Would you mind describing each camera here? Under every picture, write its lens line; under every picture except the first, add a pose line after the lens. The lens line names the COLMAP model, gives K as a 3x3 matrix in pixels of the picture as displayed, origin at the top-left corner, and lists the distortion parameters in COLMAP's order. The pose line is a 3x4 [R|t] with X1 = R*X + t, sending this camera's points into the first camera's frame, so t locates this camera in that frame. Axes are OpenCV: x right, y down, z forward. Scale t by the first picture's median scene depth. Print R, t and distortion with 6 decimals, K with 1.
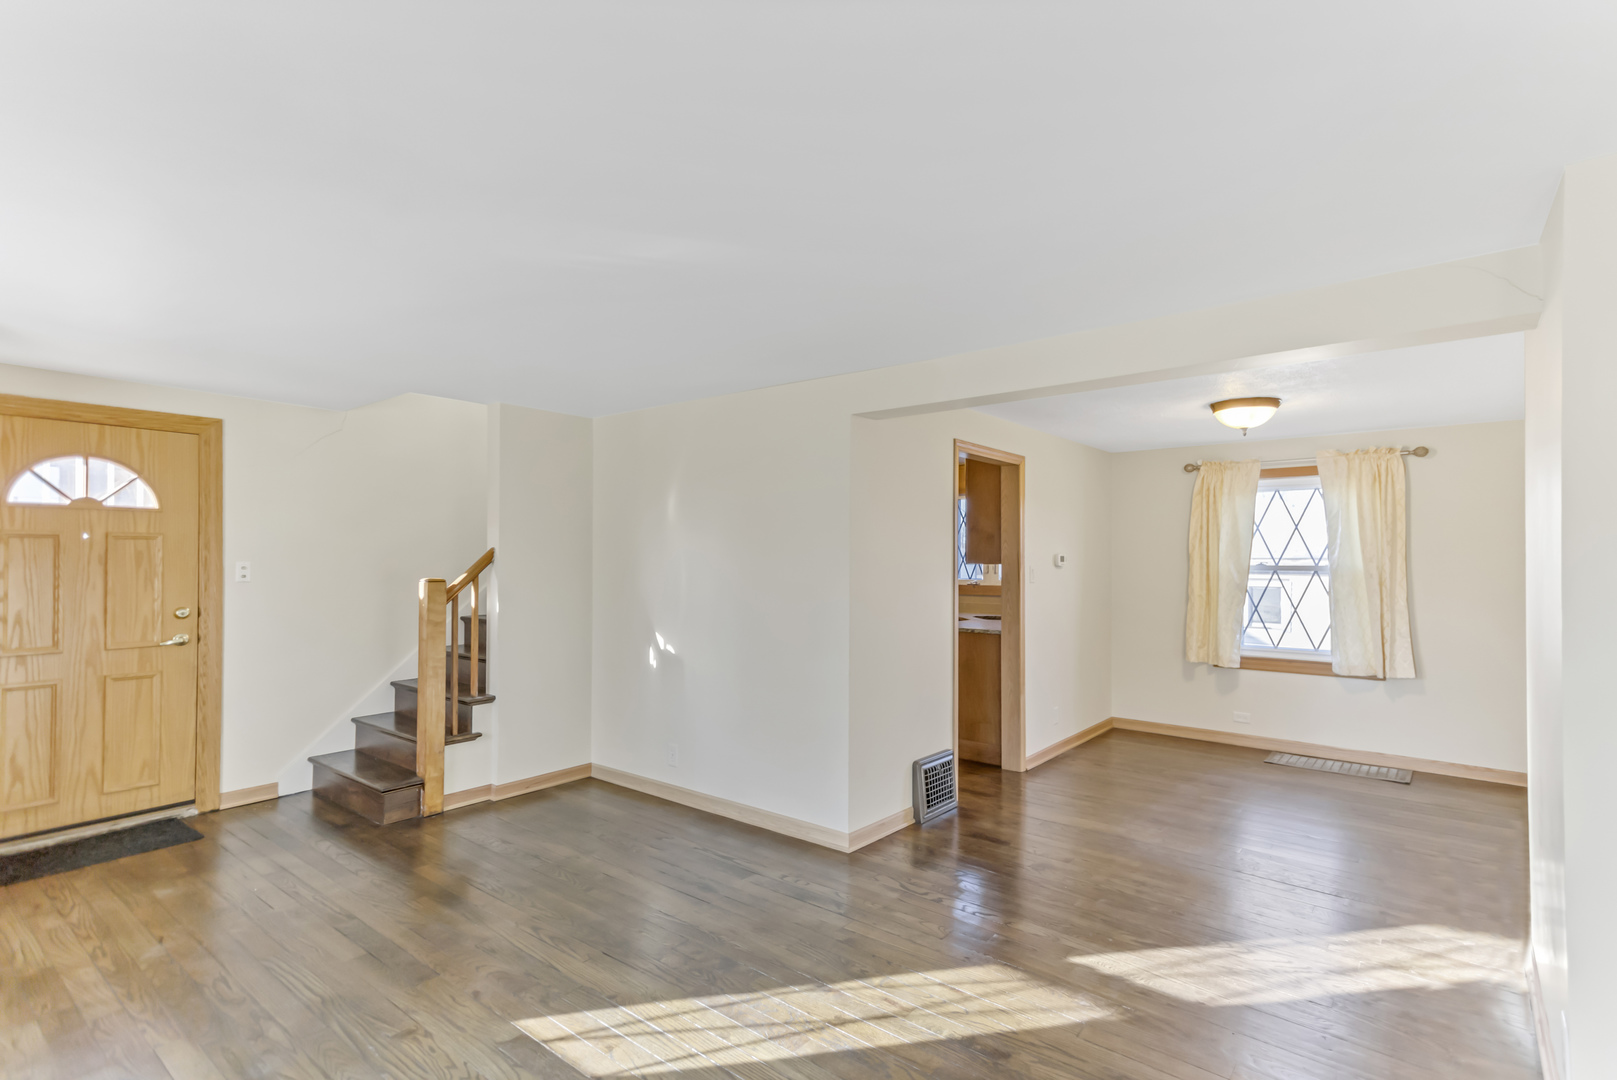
lens RADIAL K [[778.2, 0, 781.5], [0, 778.2, 552.7], [0, 0, 1]] dist [0.015283, 0.001741]
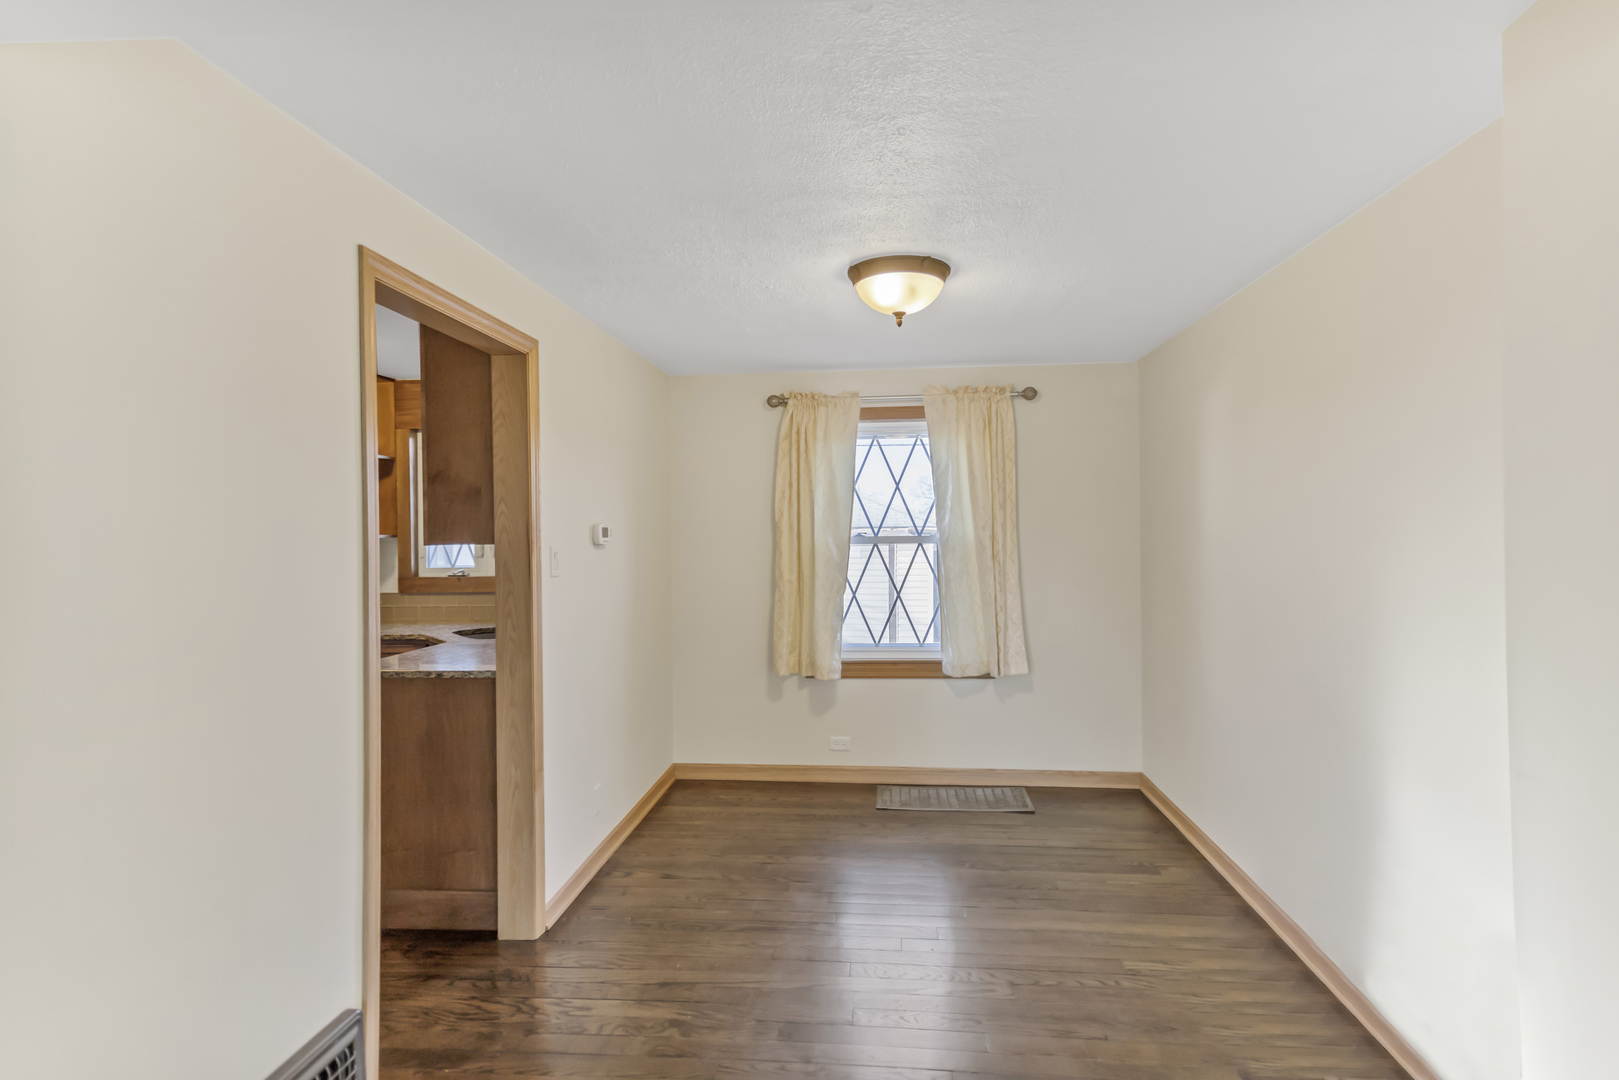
lens RADIAL K [[779.1, 0, 812.1], [0, 779.1, 524.5], [0, 0, 1]] dist [0.015283, 0.001741]
pose [[0.807350, -0.009425, 0.589998, 0.144140], [0.009865, 0.999948, 0.002474, 0.002403], [-0.589991, 0.003823, 0.807401, 0.449421]]
